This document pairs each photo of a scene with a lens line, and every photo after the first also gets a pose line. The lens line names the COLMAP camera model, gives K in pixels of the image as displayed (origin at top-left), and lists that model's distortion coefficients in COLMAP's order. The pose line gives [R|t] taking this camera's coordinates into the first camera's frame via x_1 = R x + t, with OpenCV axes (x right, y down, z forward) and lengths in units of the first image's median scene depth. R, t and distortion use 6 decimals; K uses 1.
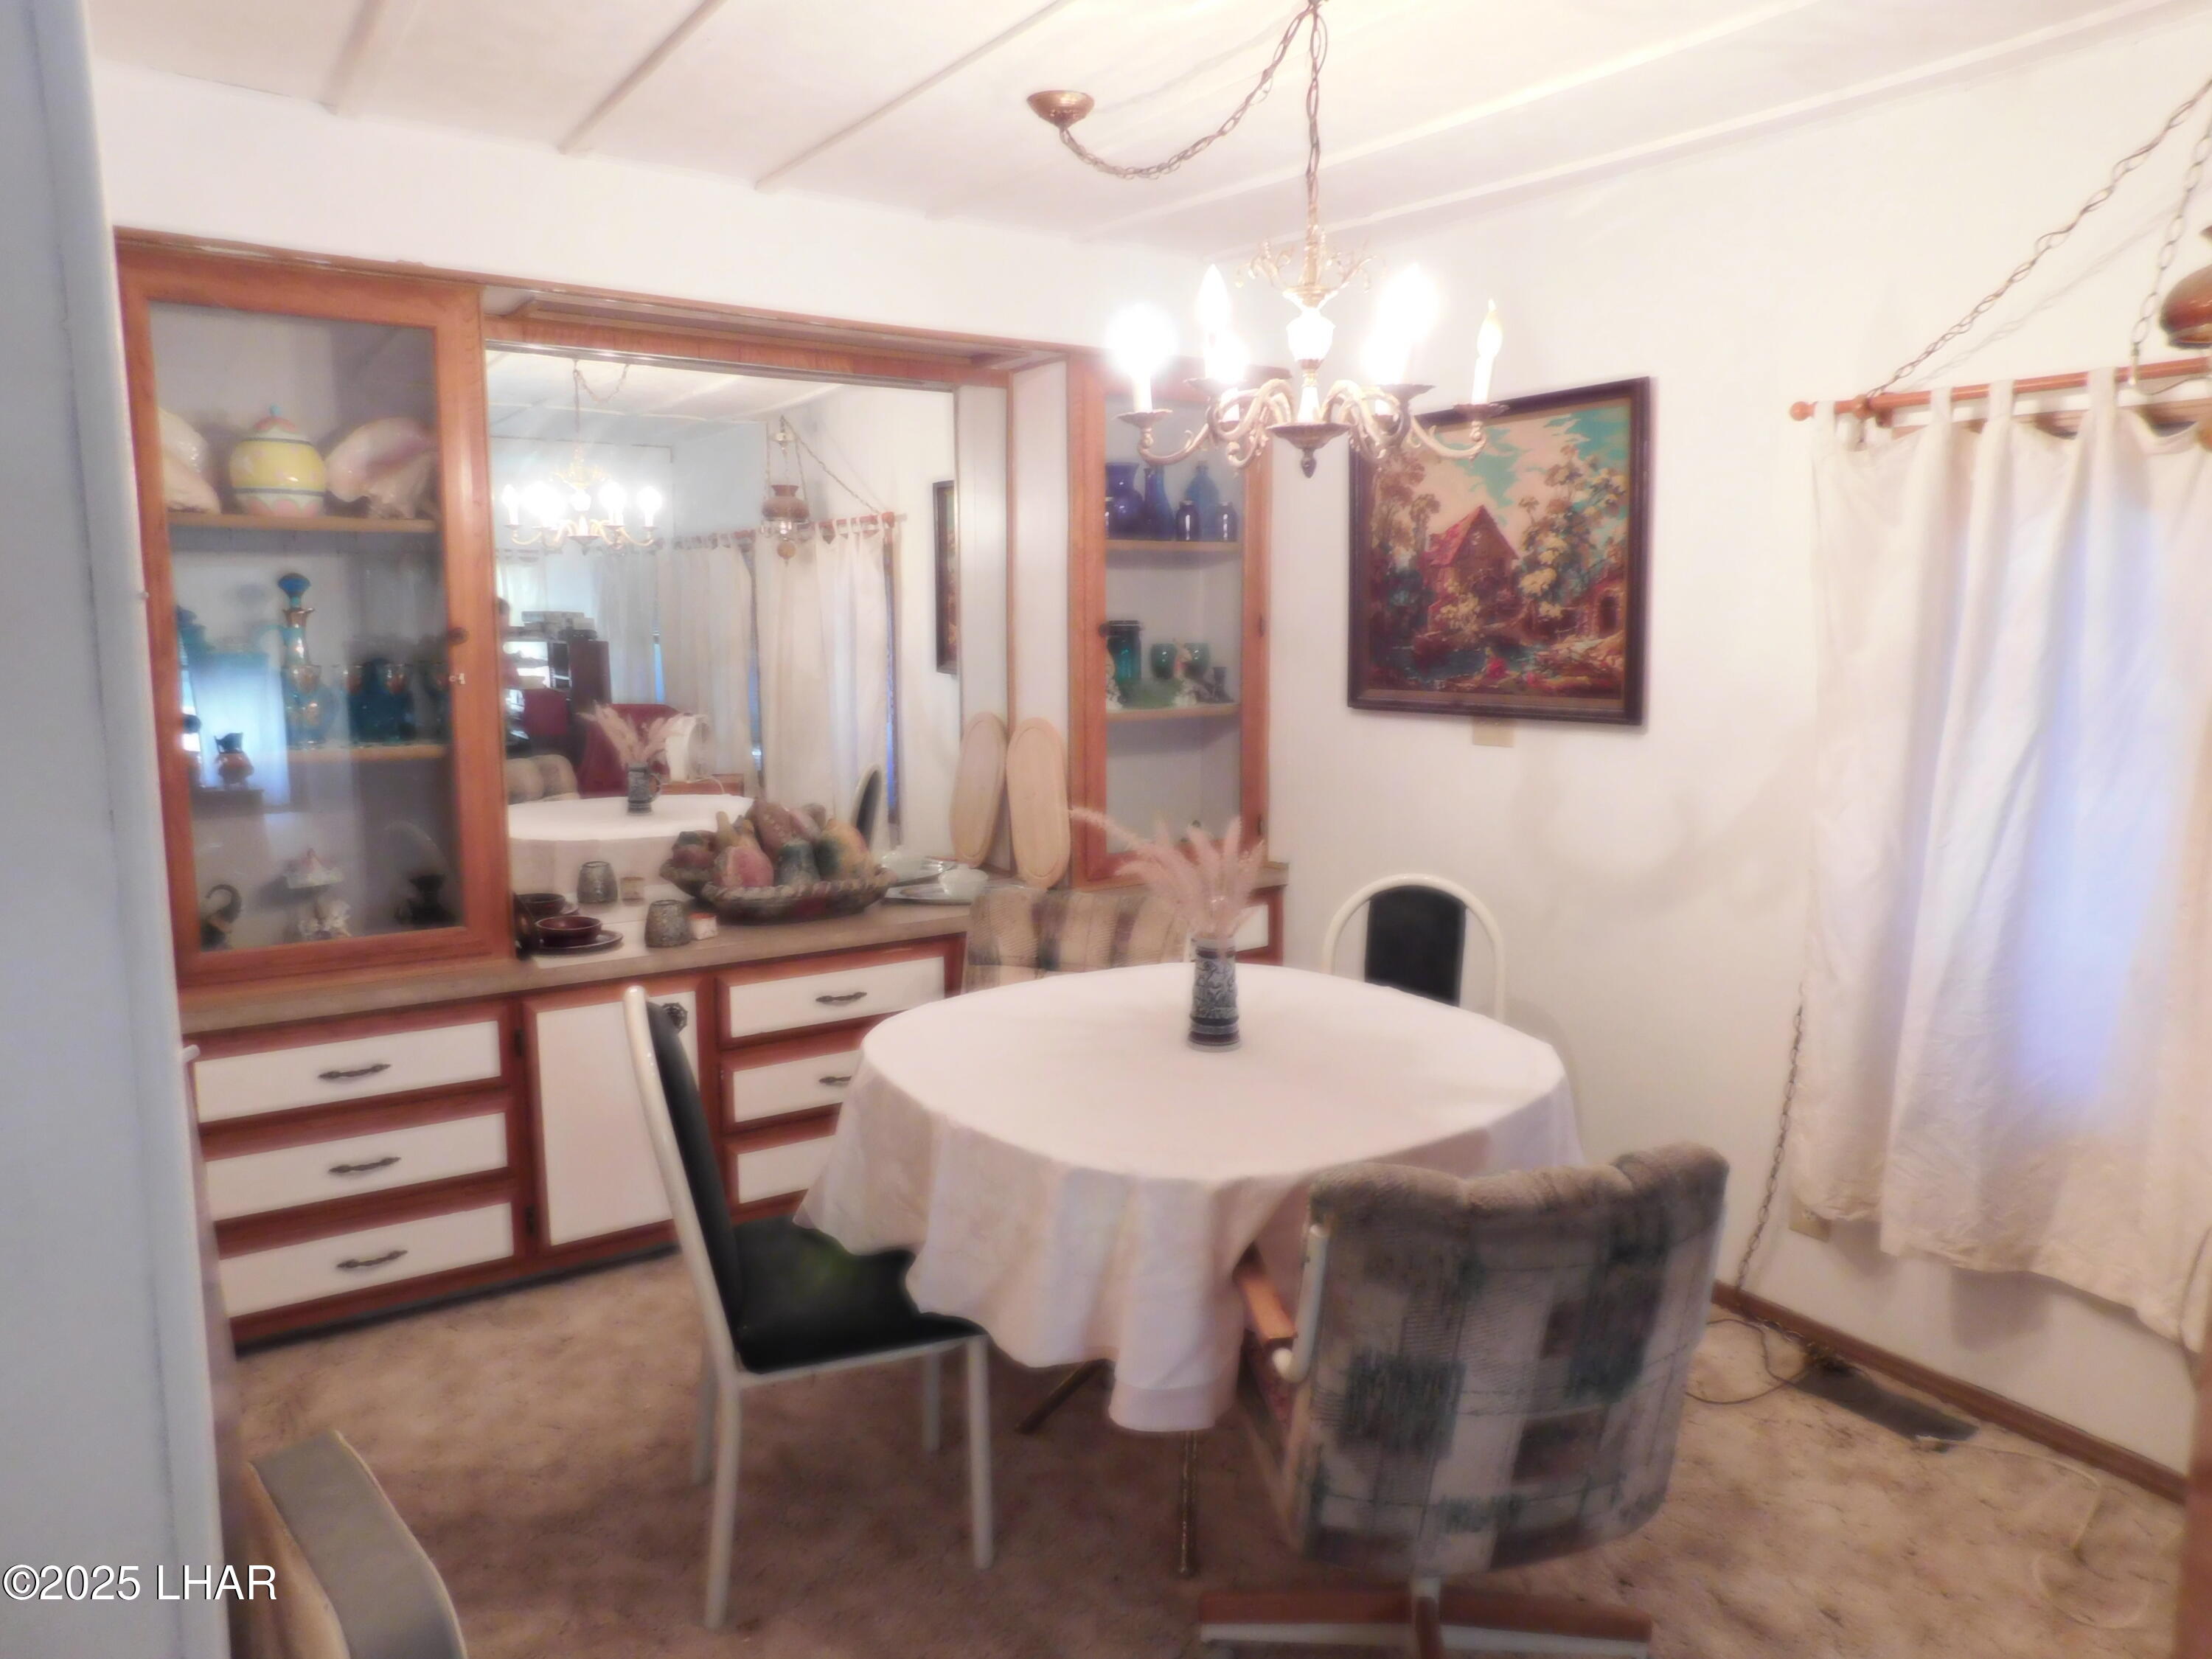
lens RADIAL K [[1465.4, 0, 1116.1], [0, 1465.4, 816.2], [0, 0, 1]] dist [-0.074472, 0.061813]
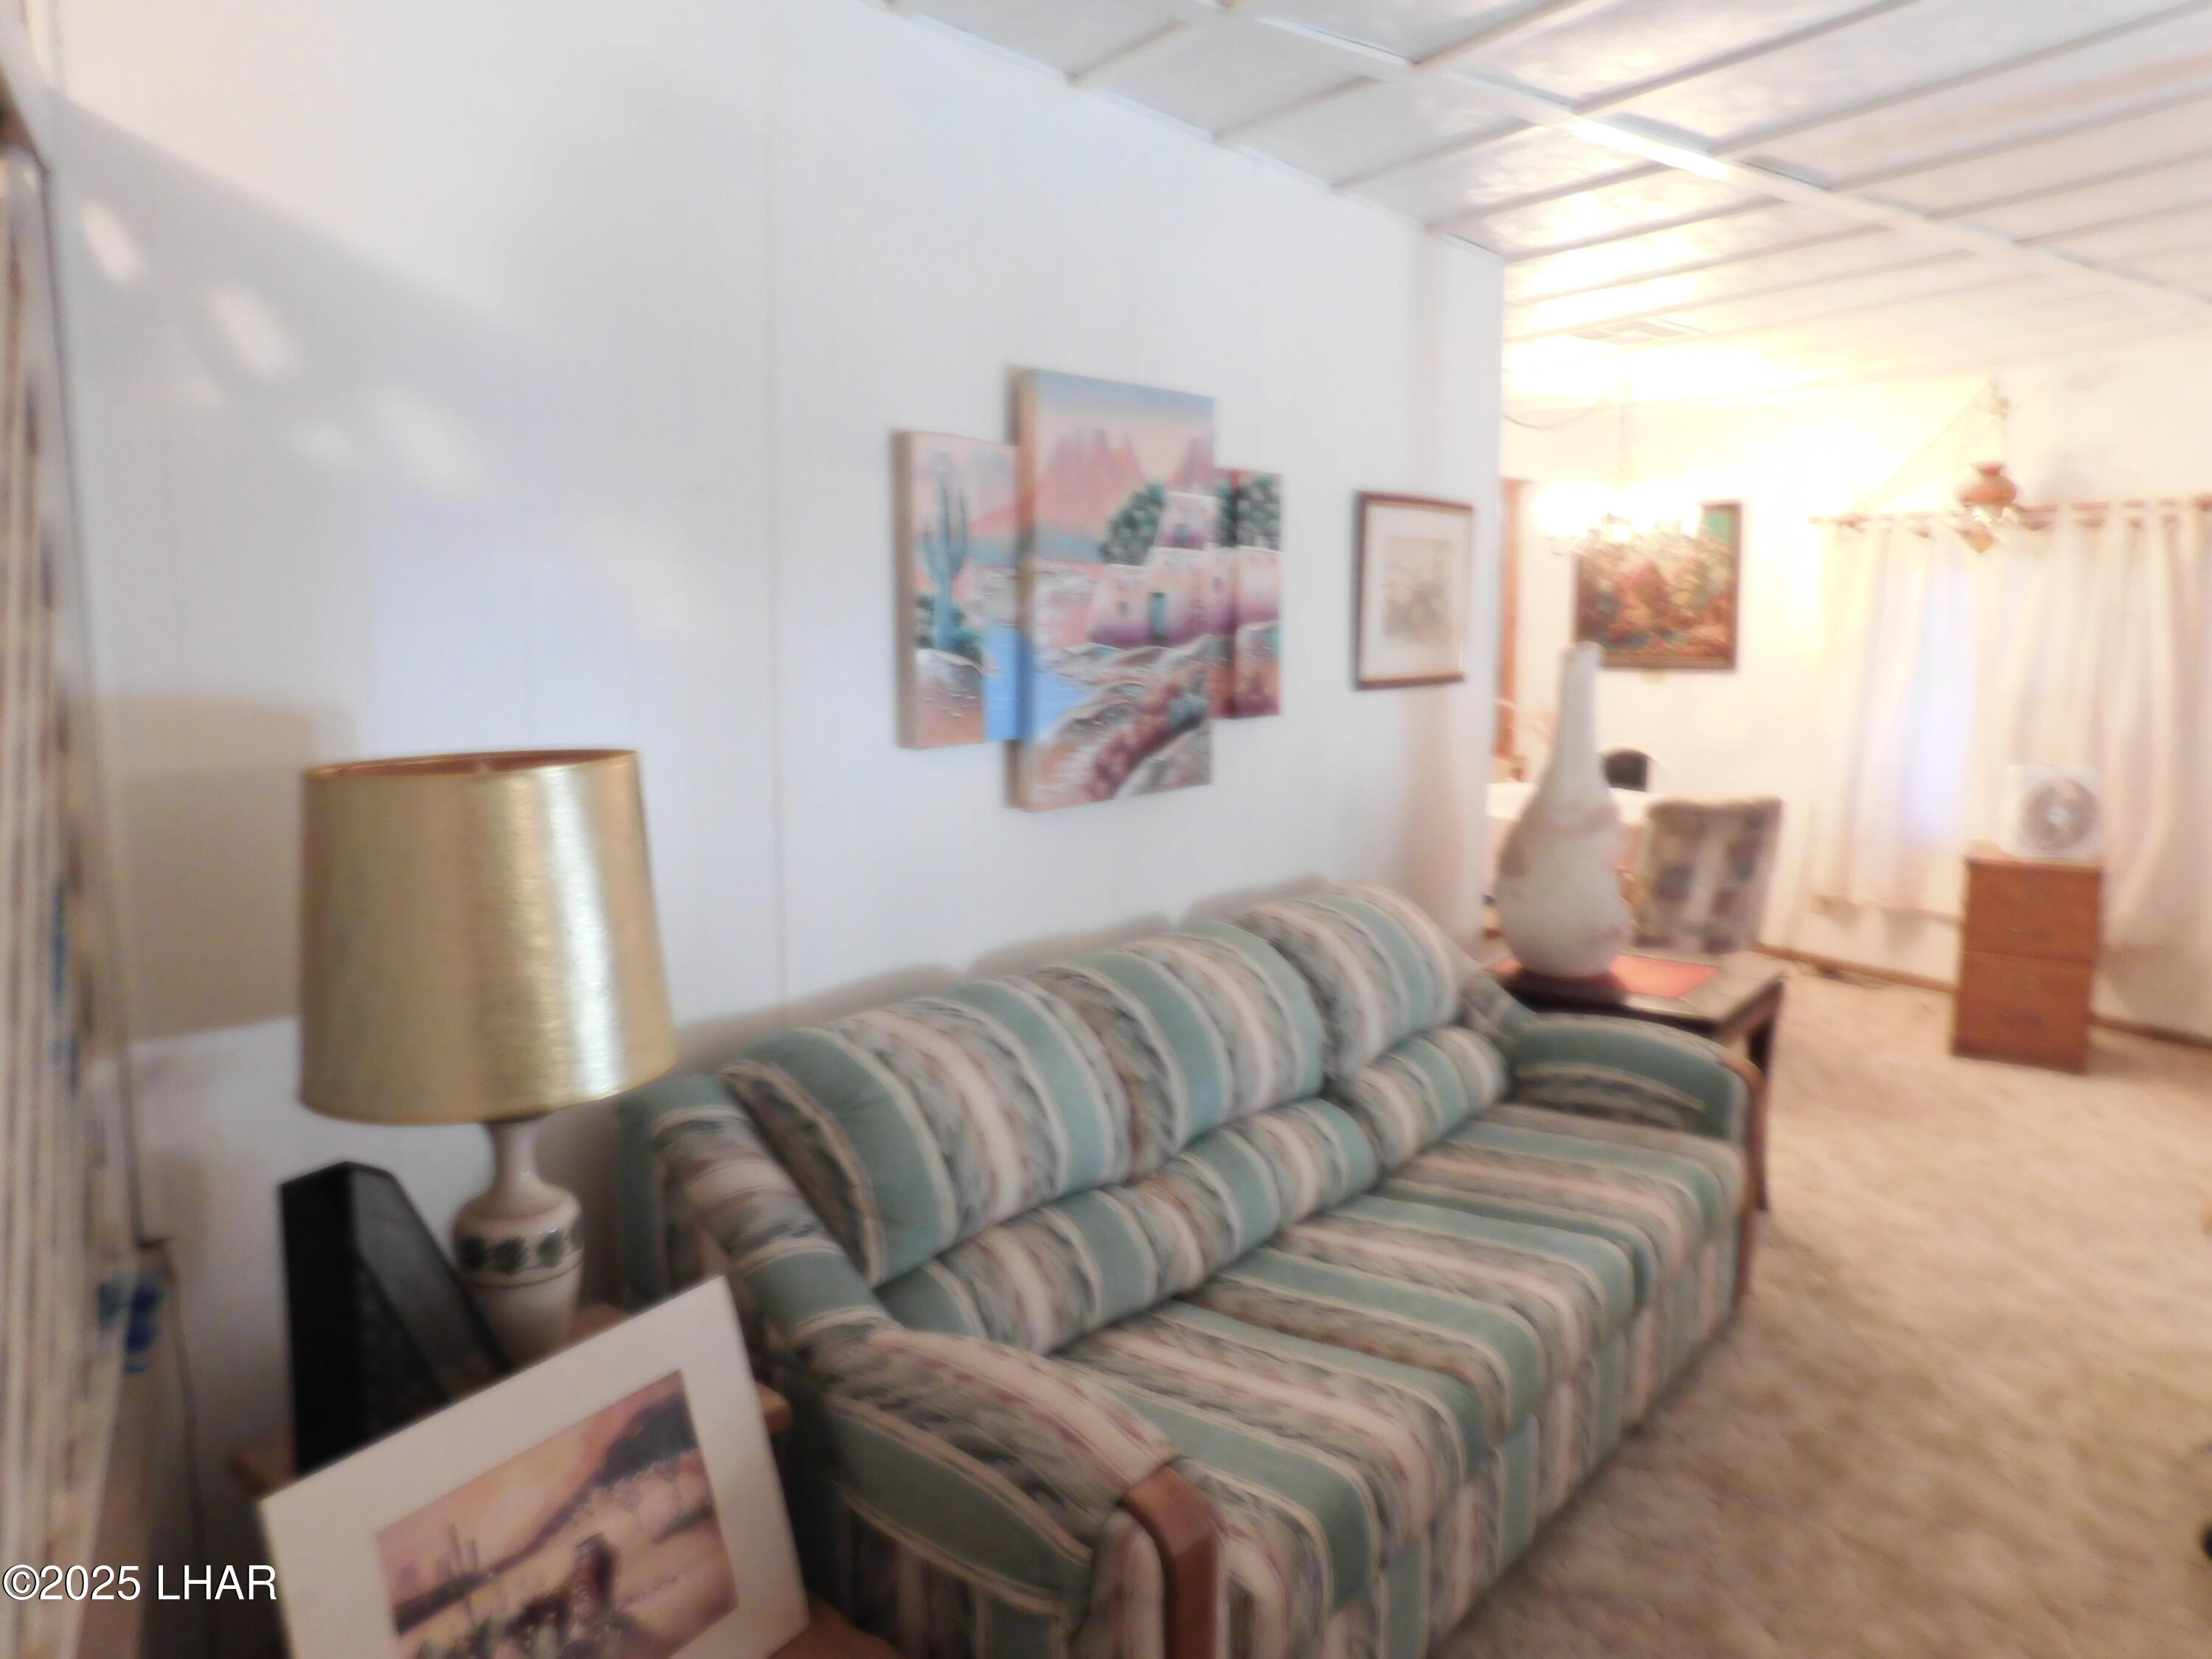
lens RADIAL K [[1465.4, 0, 1116.1], [0, 1465.4, 816.2], [0, 0, 1]] dist [-0.074472, 0.061813]
pose [[0.999778, 0.001586, -0.020997, -0.449483], [-0.001547, 0.999997, 0.001902, 0.135217], [0.021000, -0.001869, 0.999778, -1.013161]]
